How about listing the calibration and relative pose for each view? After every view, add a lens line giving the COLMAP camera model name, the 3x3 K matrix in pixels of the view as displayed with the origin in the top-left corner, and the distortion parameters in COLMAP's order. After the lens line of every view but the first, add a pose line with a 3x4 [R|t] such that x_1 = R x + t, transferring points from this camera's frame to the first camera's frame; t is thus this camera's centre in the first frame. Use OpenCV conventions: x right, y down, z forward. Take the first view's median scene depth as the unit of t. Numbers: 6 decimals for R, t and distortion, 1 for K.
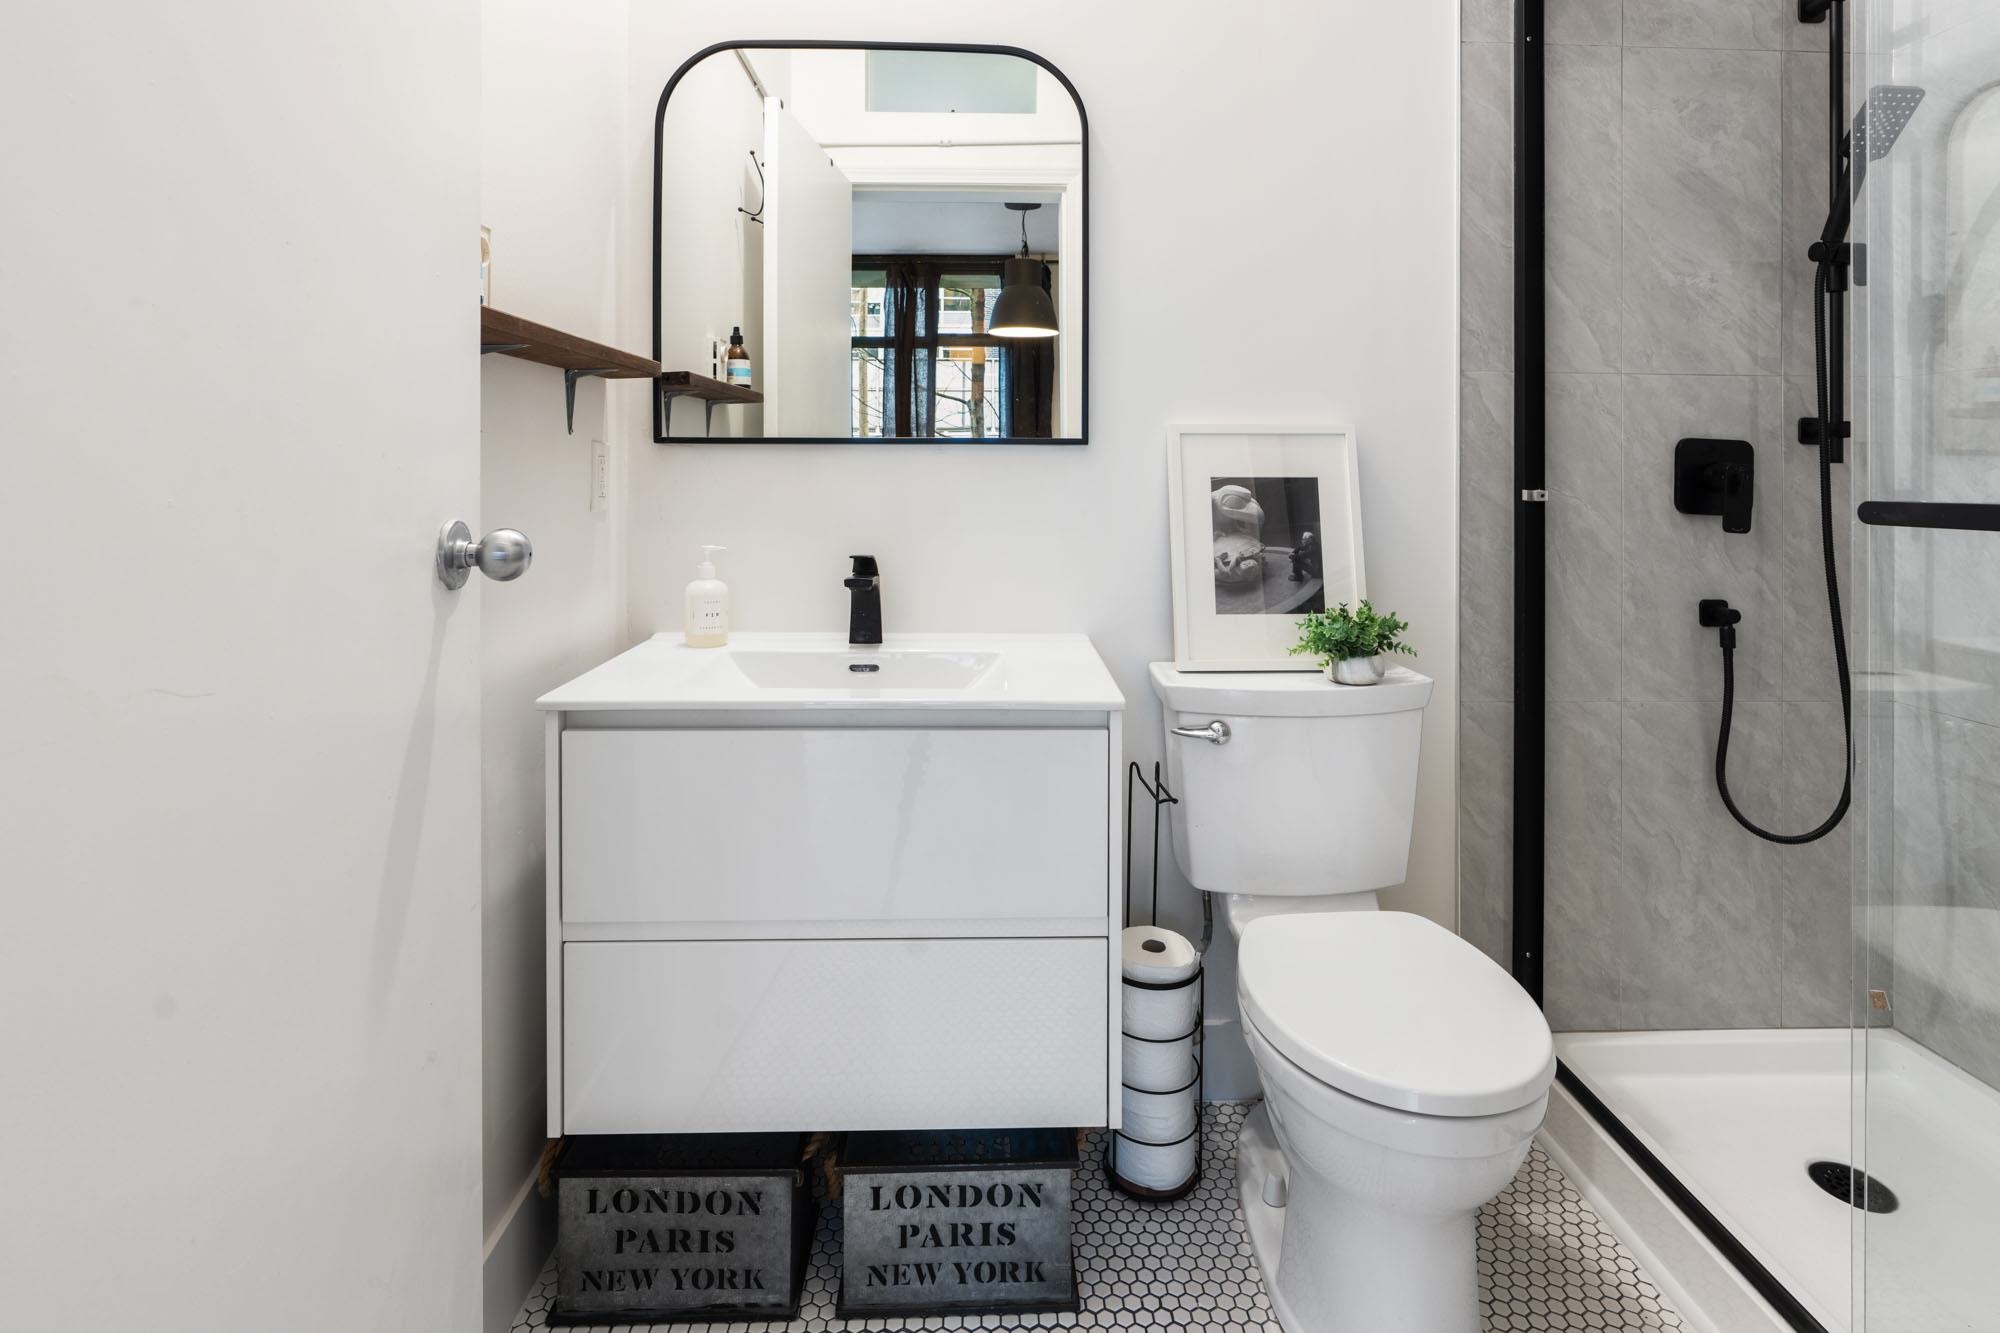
lens RADIAL K [[922.6, 0, 981.4], [0, 922.6, 622.6], [0, 0, 1]] dist [-0.016685, 0.006257]
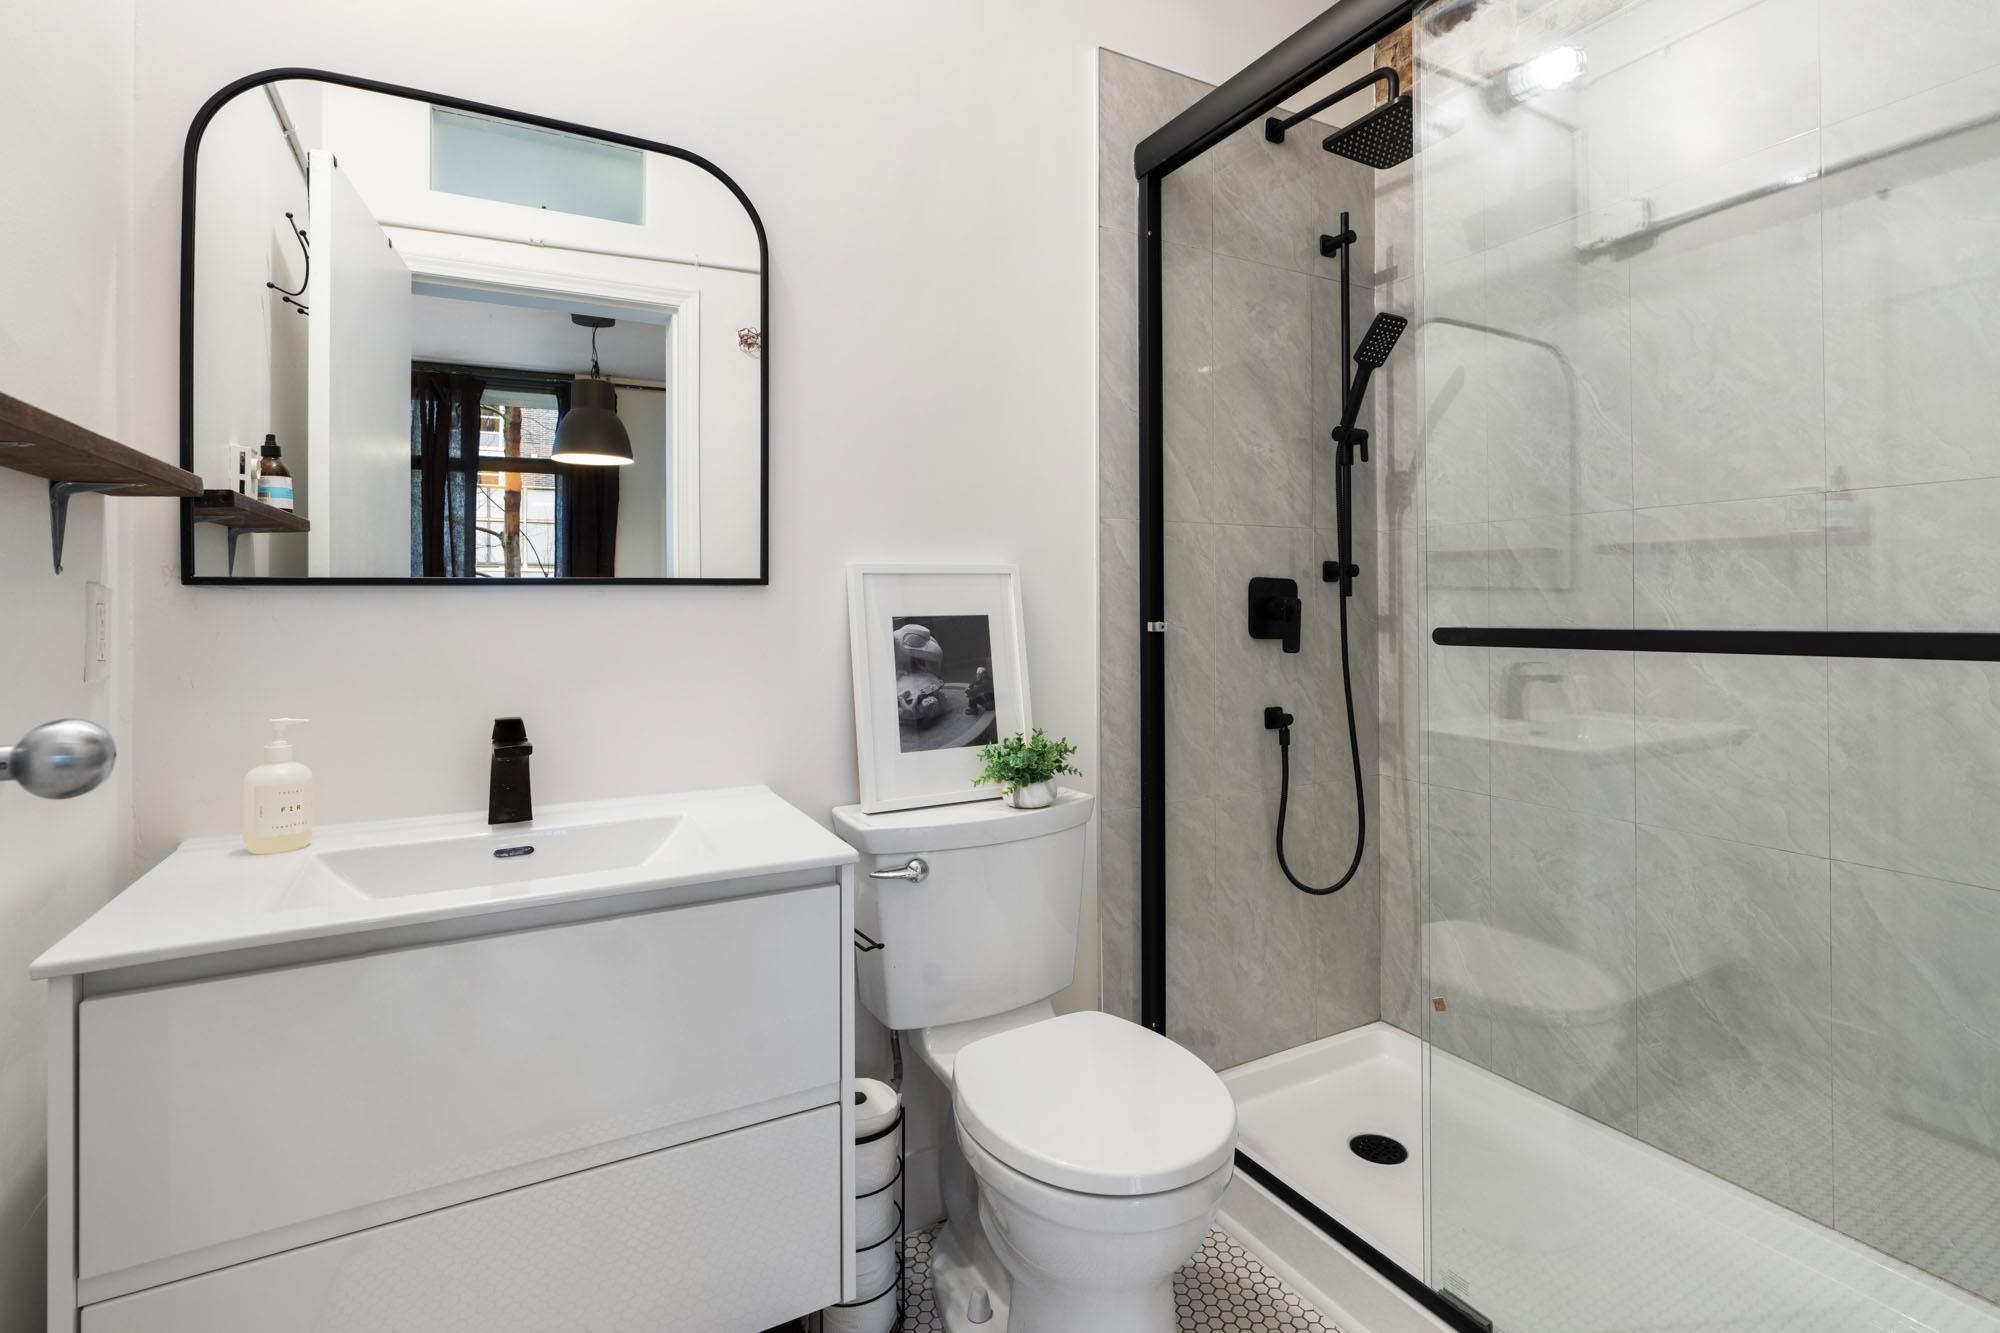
lens RADIAL K [[926.8, 0, 999.6], [0, 926.8, 734.7], [0, 0, 1]] dist [-0.011718, 0.000694]
pose [[0.891755, -0.074669, 0.446316, -0.098868], [0.086398, 0.996243, -0.005955, -0.013608], [-0.444195, 0.043871, 0.894856, 0.052441]]
